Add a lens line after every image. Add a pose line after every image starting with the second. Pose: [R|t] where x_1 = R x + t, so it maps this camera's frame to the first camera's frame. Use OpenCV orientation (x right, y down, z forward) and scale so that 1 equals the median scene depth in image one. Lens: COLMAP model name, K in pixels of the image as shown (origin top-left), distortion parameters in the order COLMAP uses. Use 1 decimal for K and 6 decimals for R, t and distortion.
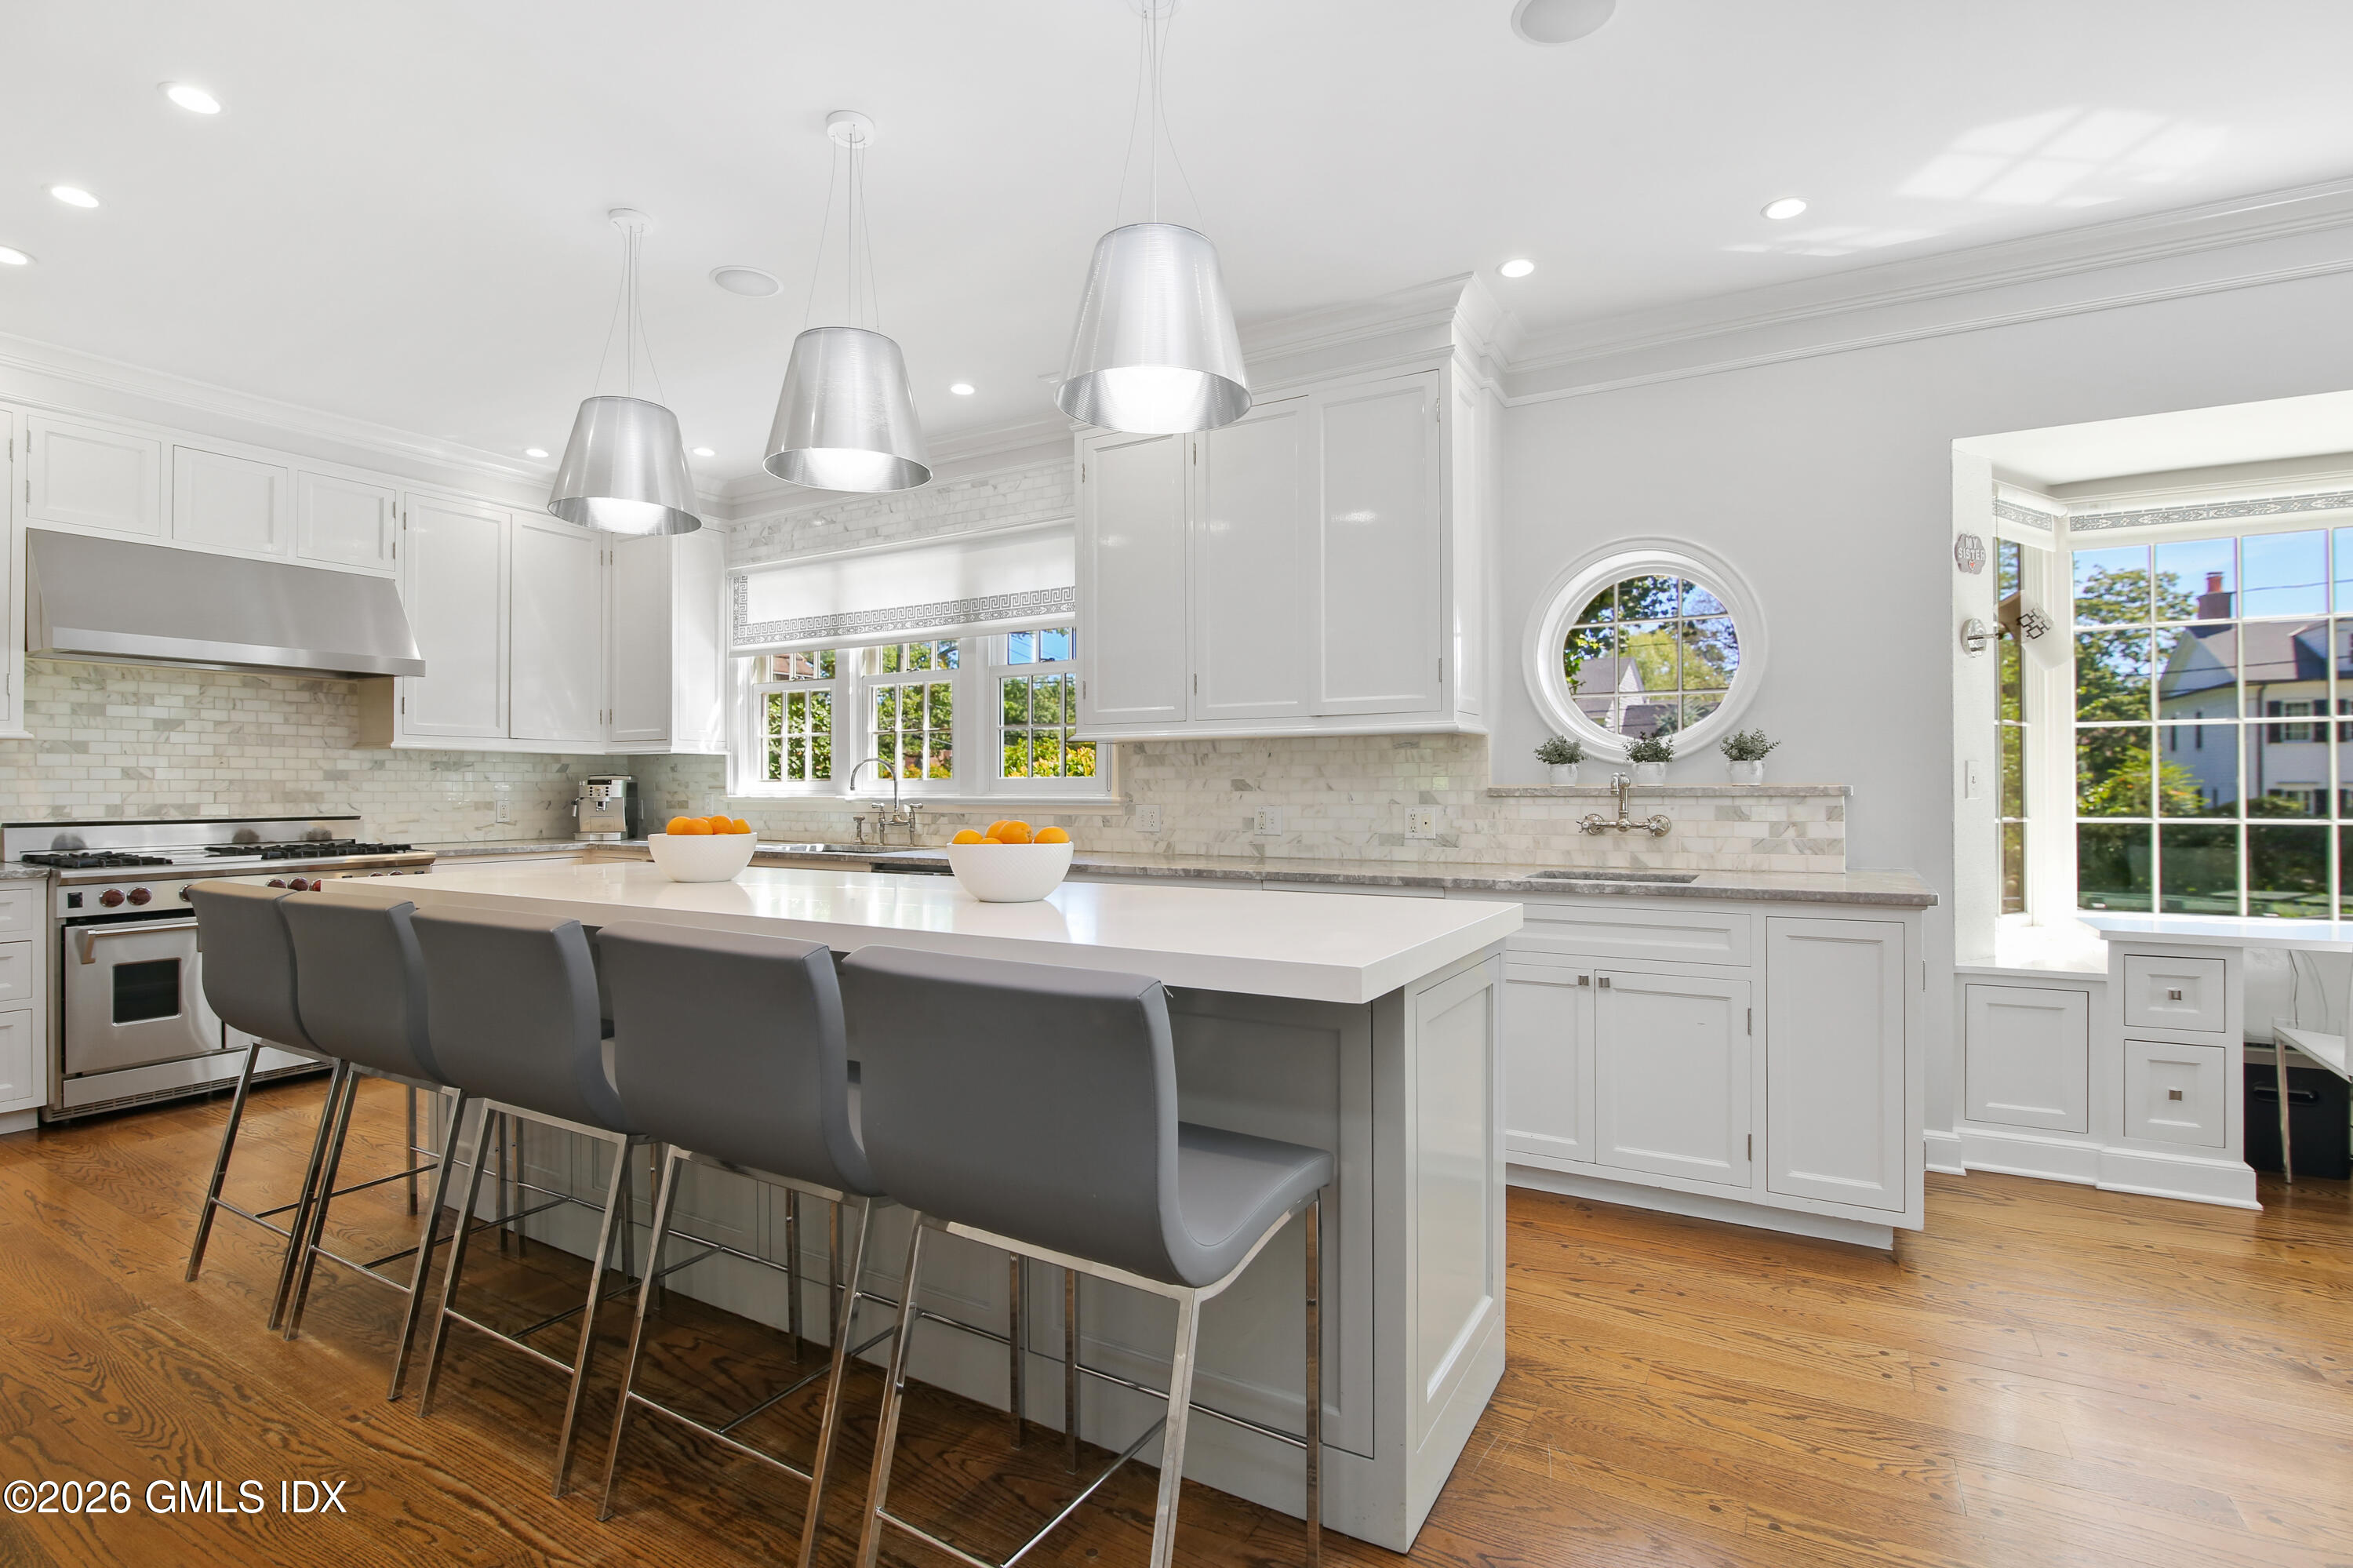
lens RADIAL K [[1078.9, 0, 1191.2], [0, 1078.9, 784.7], [0, 0, 1]] dist [-0.014917, -0.000588]
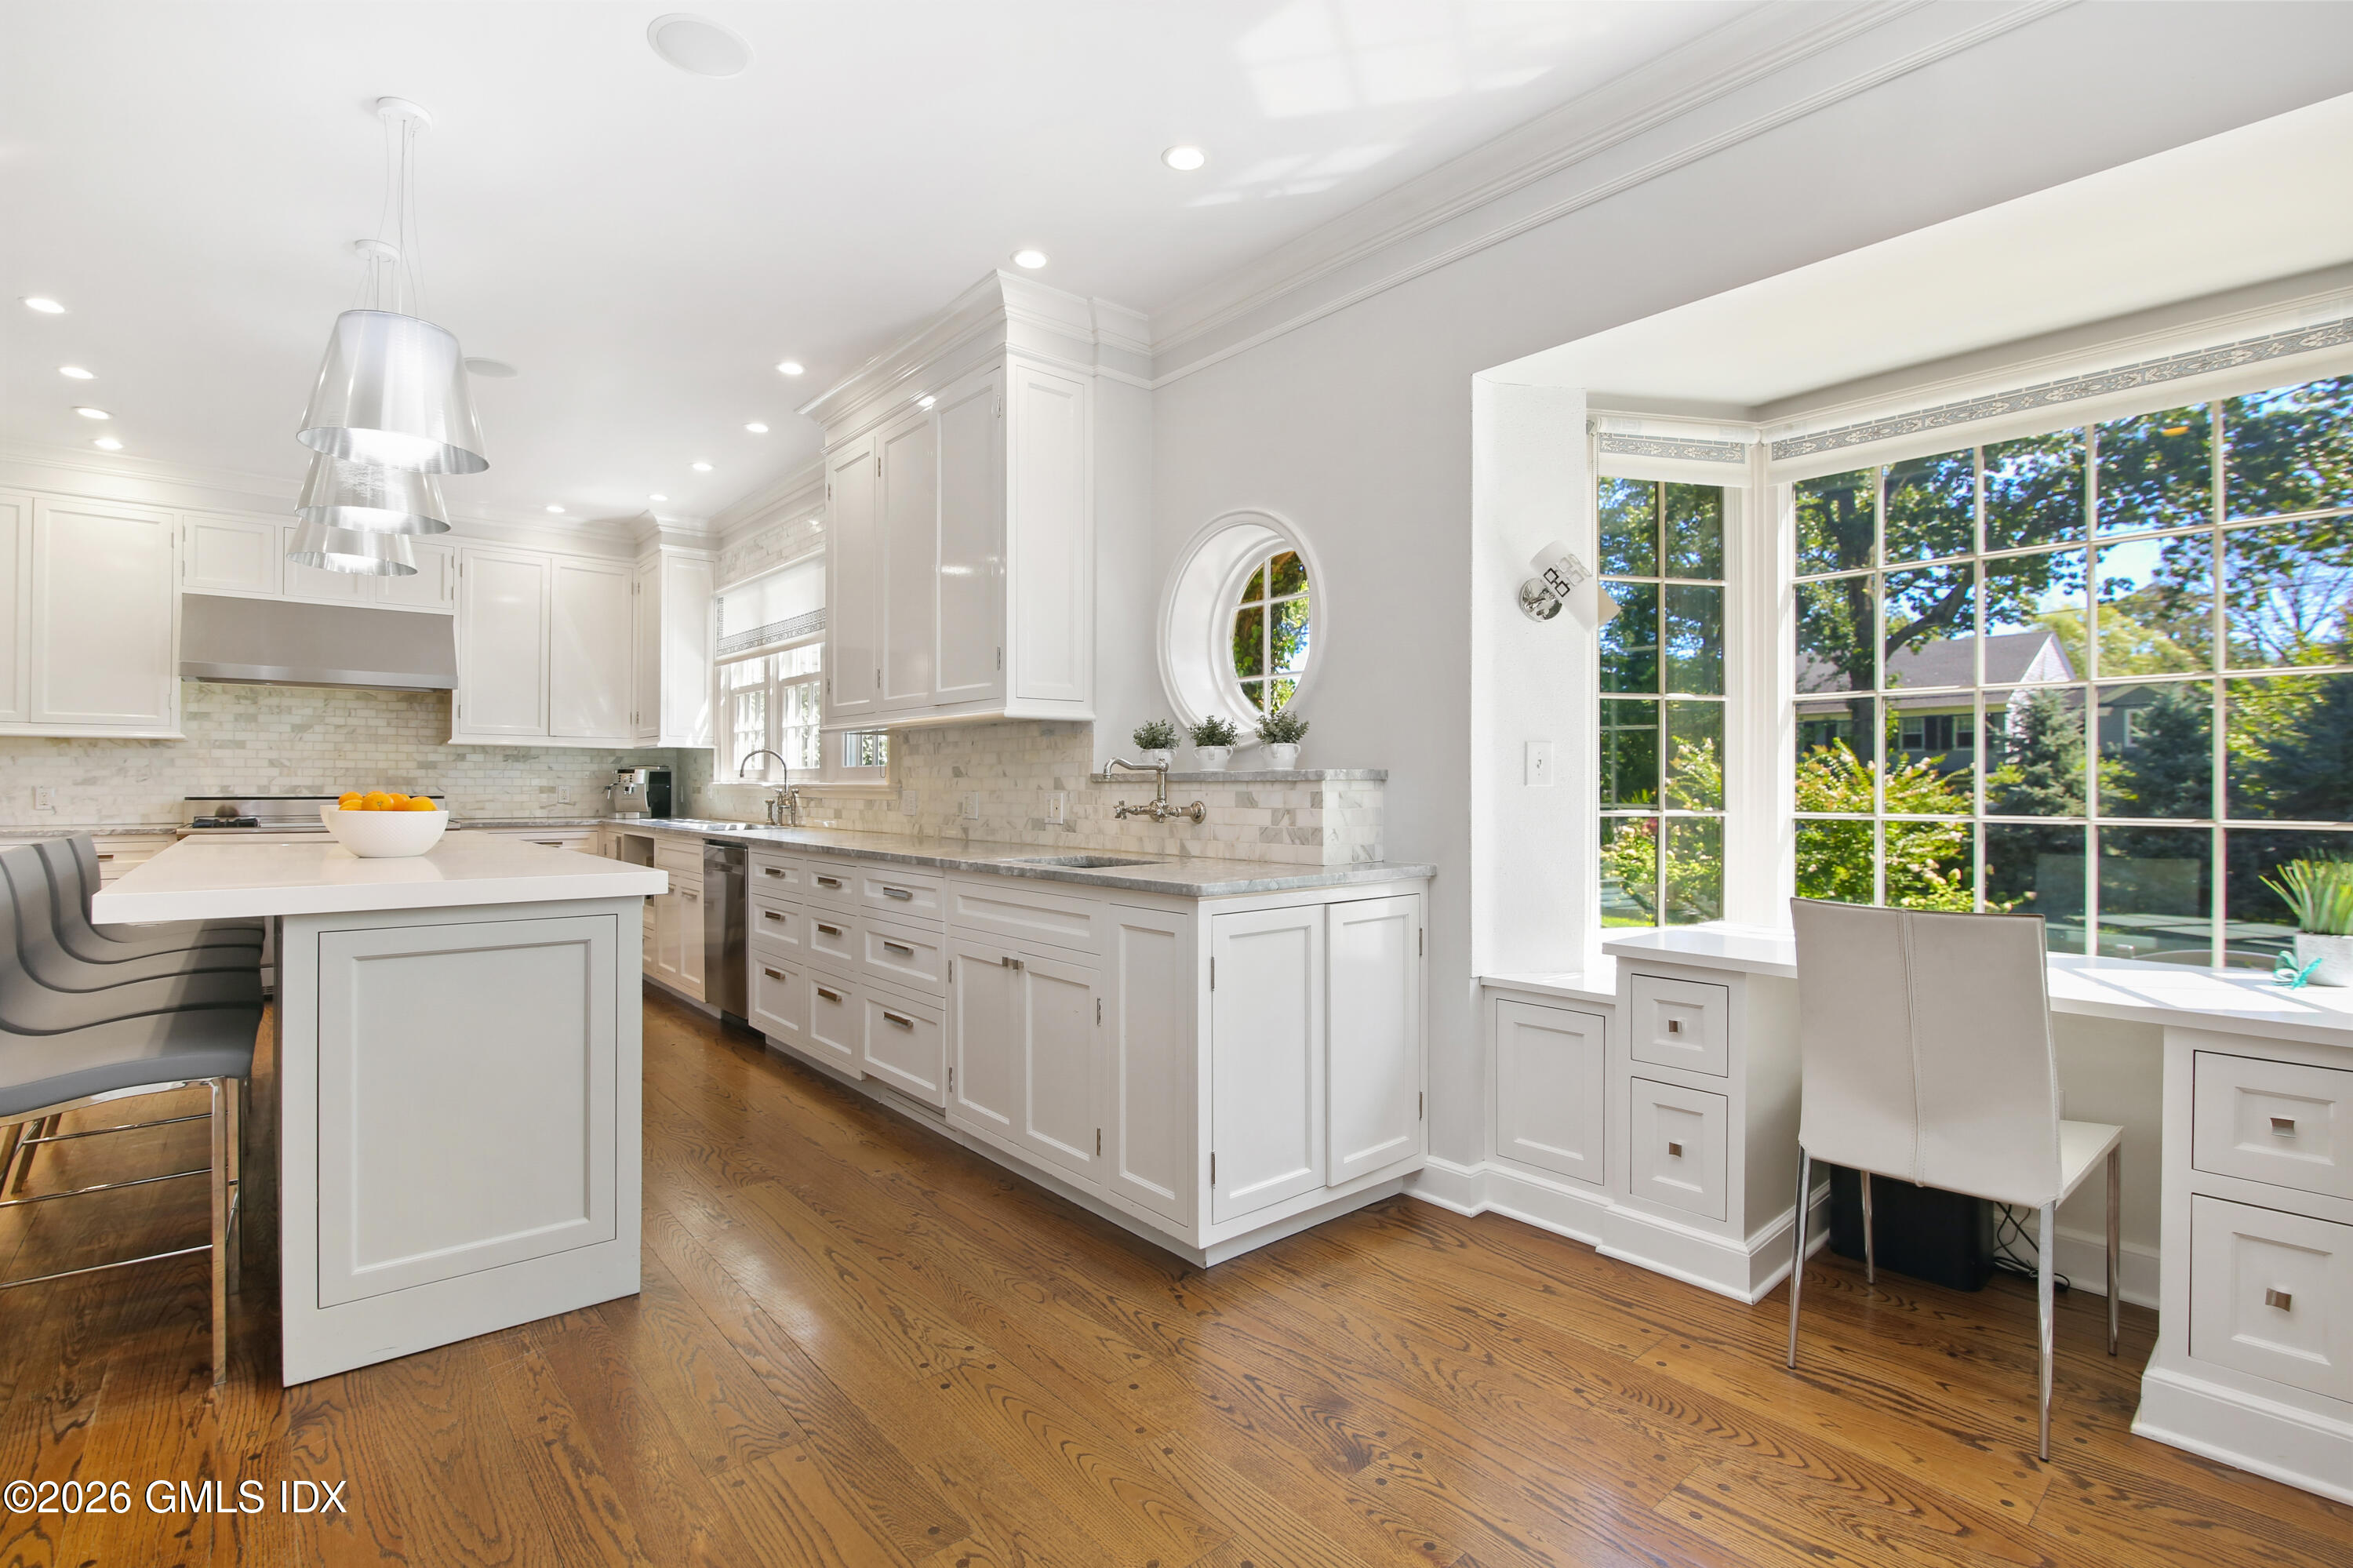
lens RADIAL K [[1078.9, 0, 1238.7], [0, 1078.9, 780.3], [0, 0, 1]] dist [-0.014917, -0.000588]
pose [[0.945436, 0.003249, -0.325791, 0.675656], [-0.004047, 0.999990, -0.001771, 0.009678], [0.325782, 0.002993, 0.945440, 0.087185]]
